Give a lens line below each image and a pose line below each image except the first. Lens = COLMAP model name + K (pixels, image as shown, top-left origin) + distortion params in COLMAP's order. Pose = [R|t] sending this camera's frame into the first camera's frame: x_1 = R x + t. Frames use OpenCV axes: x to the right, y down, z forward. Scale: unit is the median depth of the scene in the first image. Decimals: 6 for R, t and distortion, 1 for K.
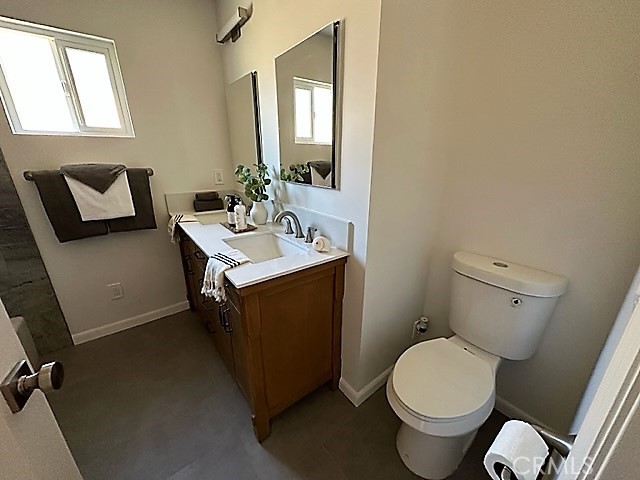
lens RADIAL K [[256.0, 0, 320.9], [0, 256.0, 241.6], [0, 0, 1]] dist [-0.001009, 0.000284]
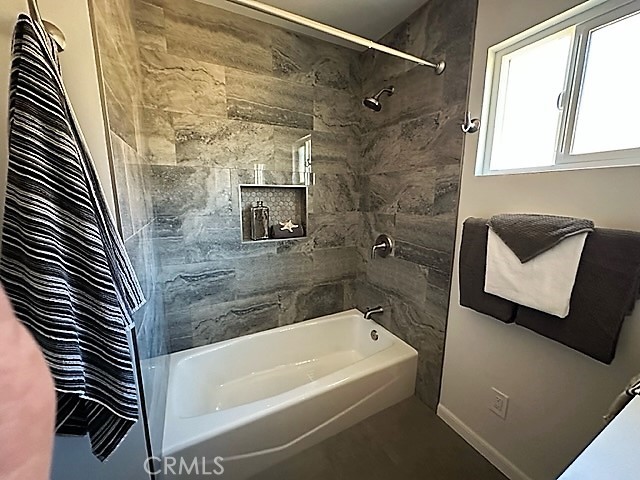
lens RADIAL K [[256.0, 0, 320.5], [0, 256.0, 239.3], [0, 0, 1]] dist [-0.001009, 0.000284]
pose [[-0.176009, 0.175479, -0.968622, -0.098410], [-0.303852, 0.926249, 0.223016, -0.113658], [0.936320, 0.333571, -0.109709, 0.298414]]
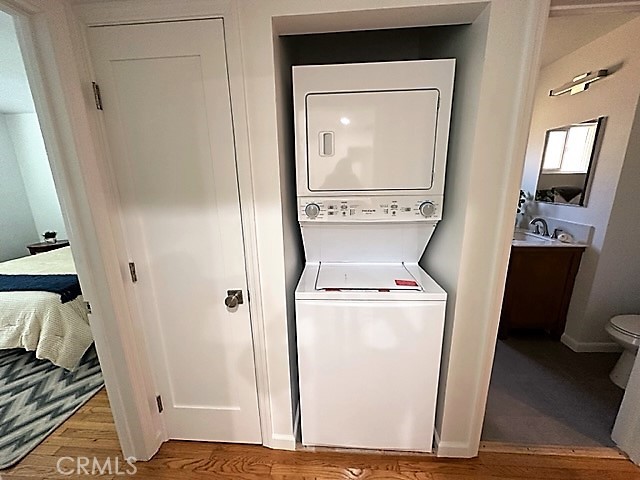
lens RADIAL K [[256.0, 0, 318.7], [0, 256.0, 243.8], [0, 0, 1]] dist [-0.001009, 0.000284]
pose [[0.743282, 0.142082, -0.653716, -0.093557], [-0.192157, 0.981350, -0.005193, 0.356670], [0.640786, 0.129476, 0.756722, -1.260981]]
